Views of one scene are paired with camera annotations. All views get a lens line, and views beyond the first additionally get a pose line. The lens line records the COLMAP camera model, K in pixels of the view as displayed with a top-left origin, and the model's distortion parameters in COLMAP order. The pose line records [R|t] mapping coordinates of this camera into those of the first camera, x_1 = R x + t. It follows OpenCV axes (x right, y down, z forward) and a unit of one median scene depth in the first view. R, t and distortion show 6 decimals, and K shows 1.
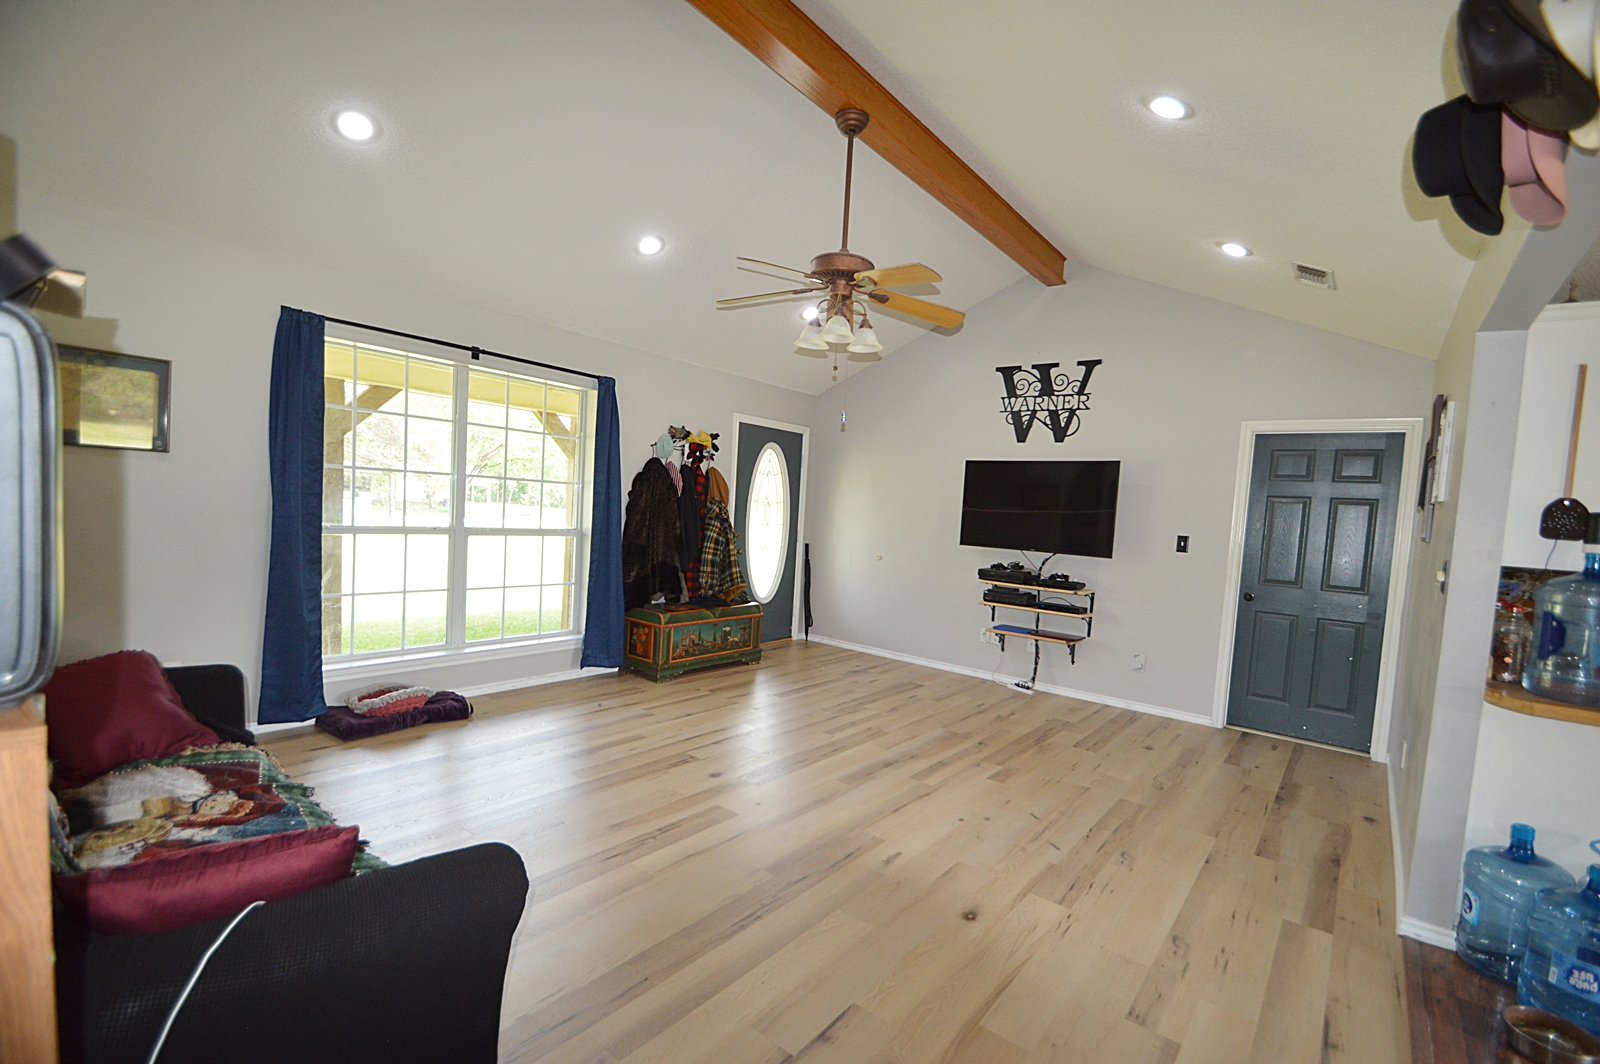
lens RADIAL K [[714.6, 0, 805.3], [0, 714.6, 552.7], [0, 0, 1]] dist [0.010594, -0.019260]
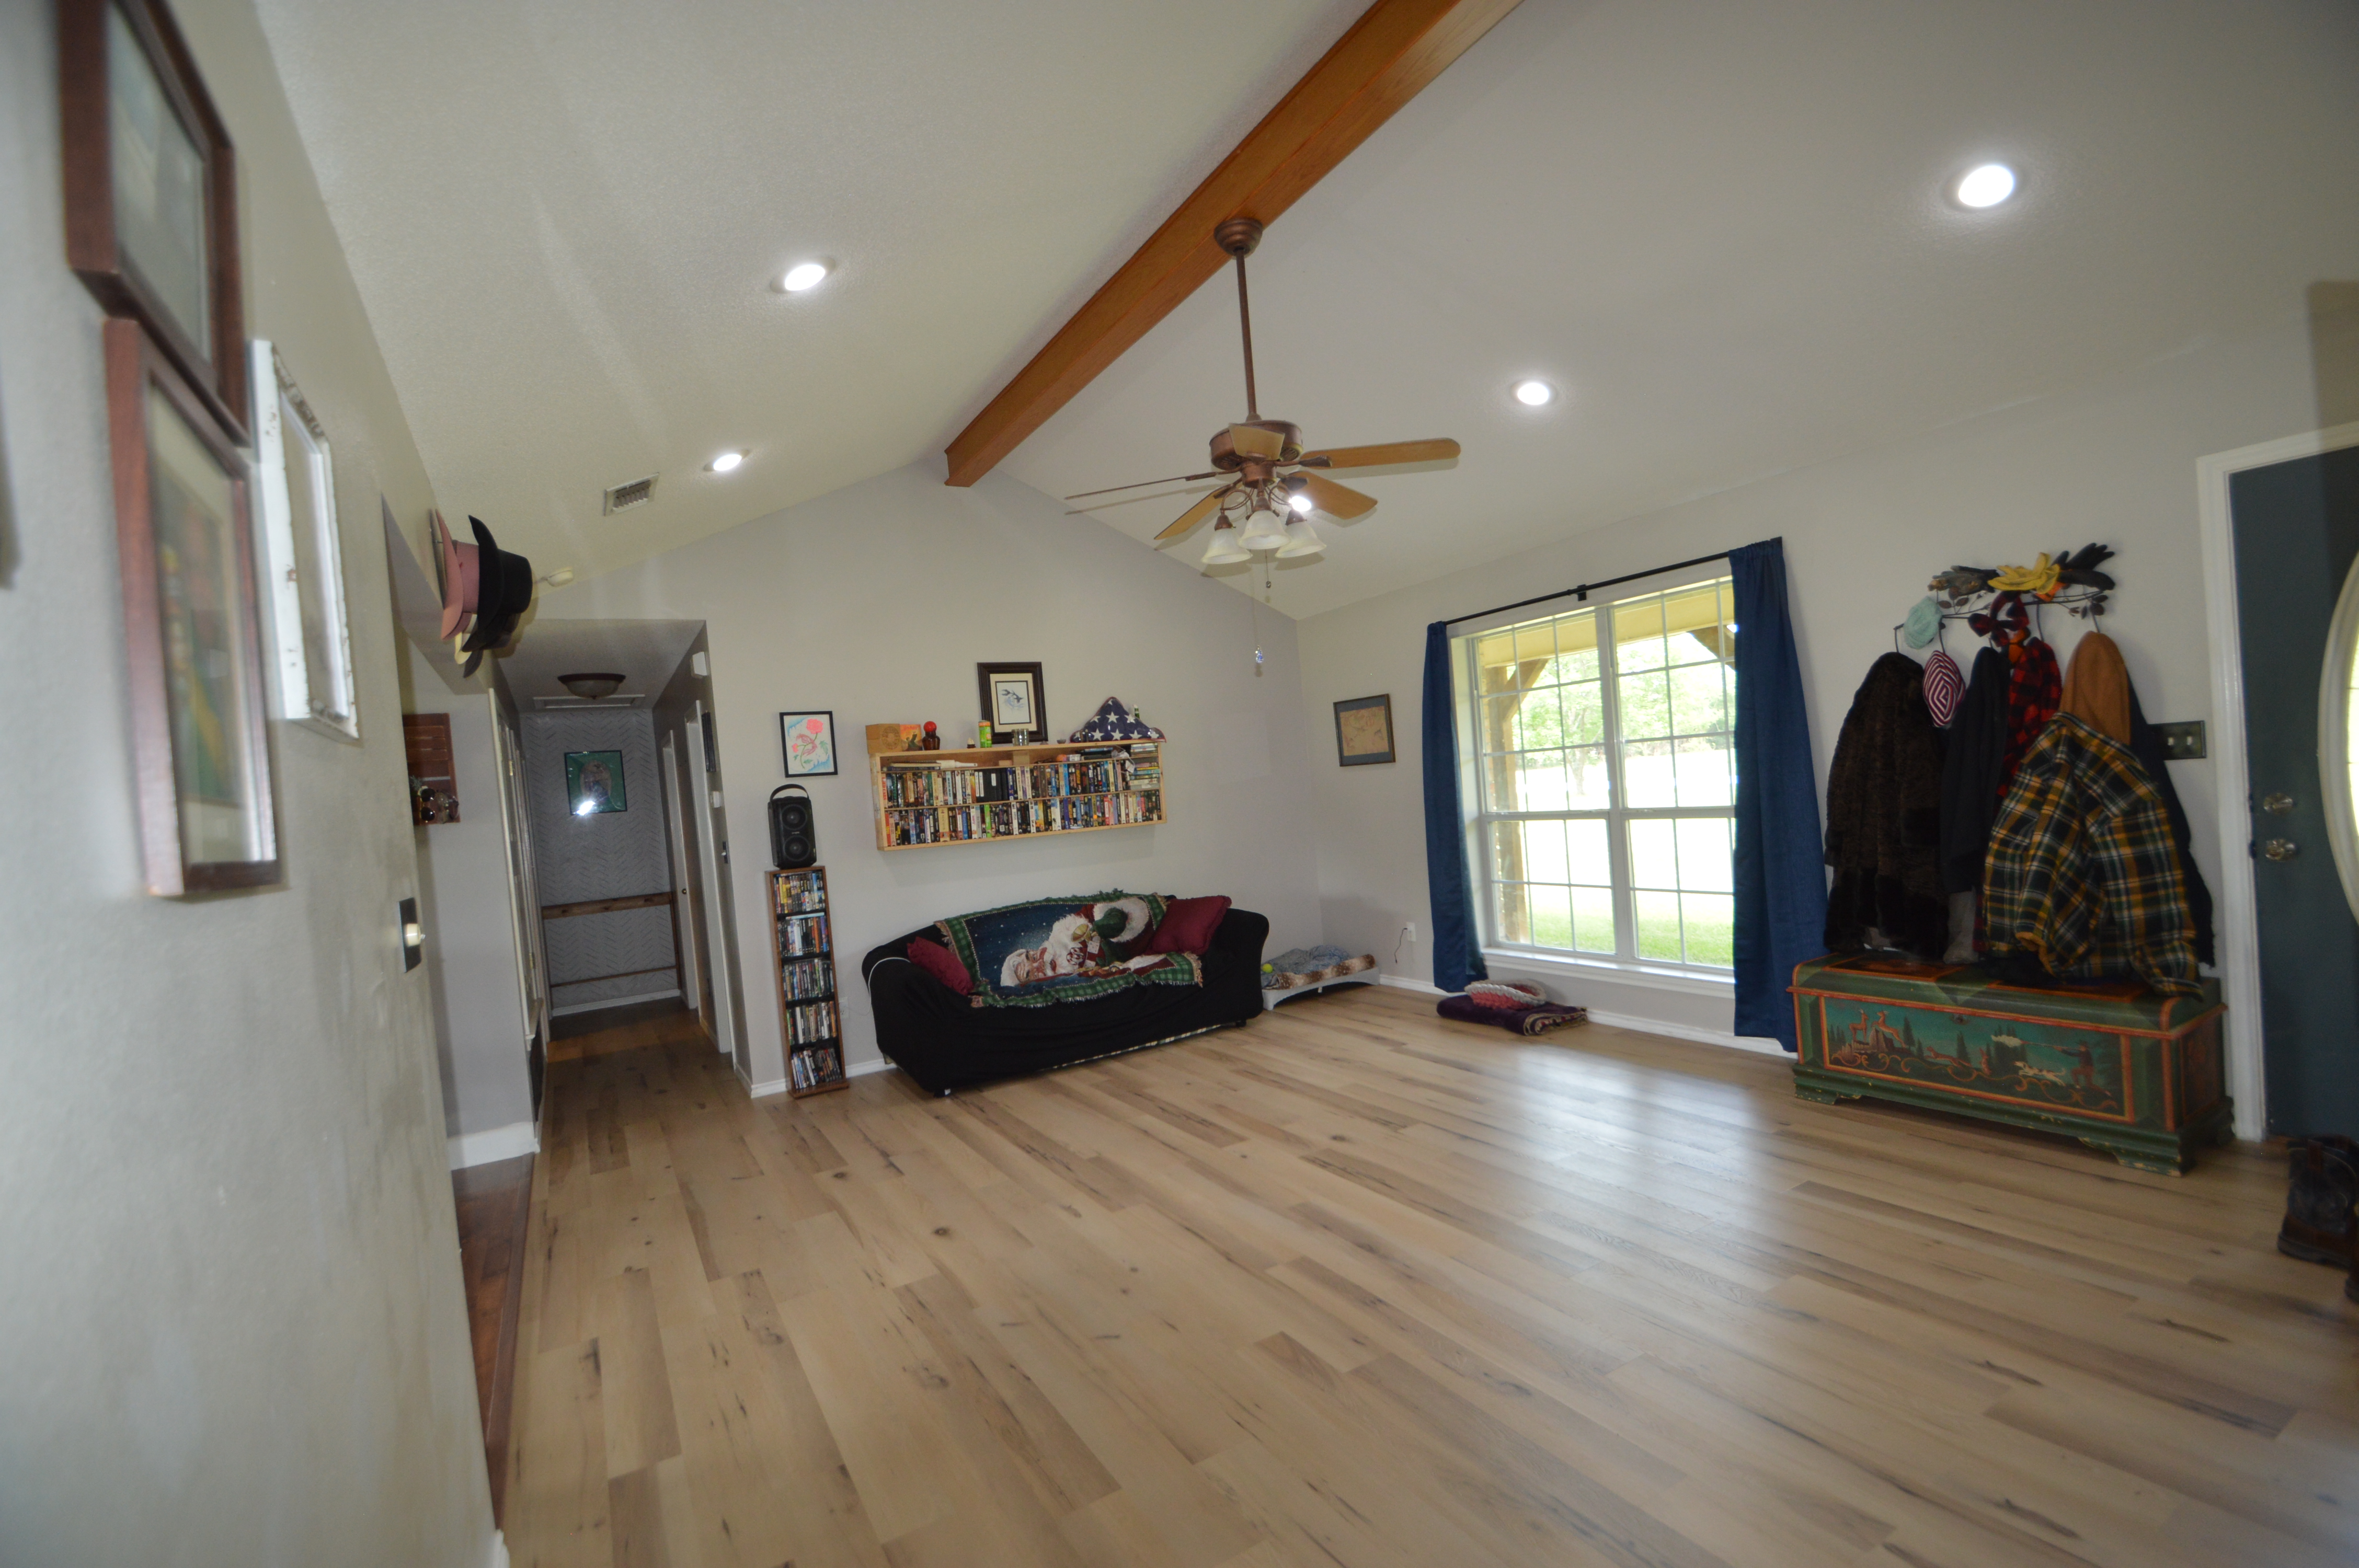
lens RADIAL K [[1053.4, 0, 1187.3], [0, 1053.4, 814.5], [0, 0, 1]] dist [0.010594, -0.019260]
pose [[-0.367762, -0.005950, -0.929901, 0.810246], [0.000771, 0.999977, -0.006703, -0.023495], [0.929920, -0.003182, -0.367749, 1.038113]]
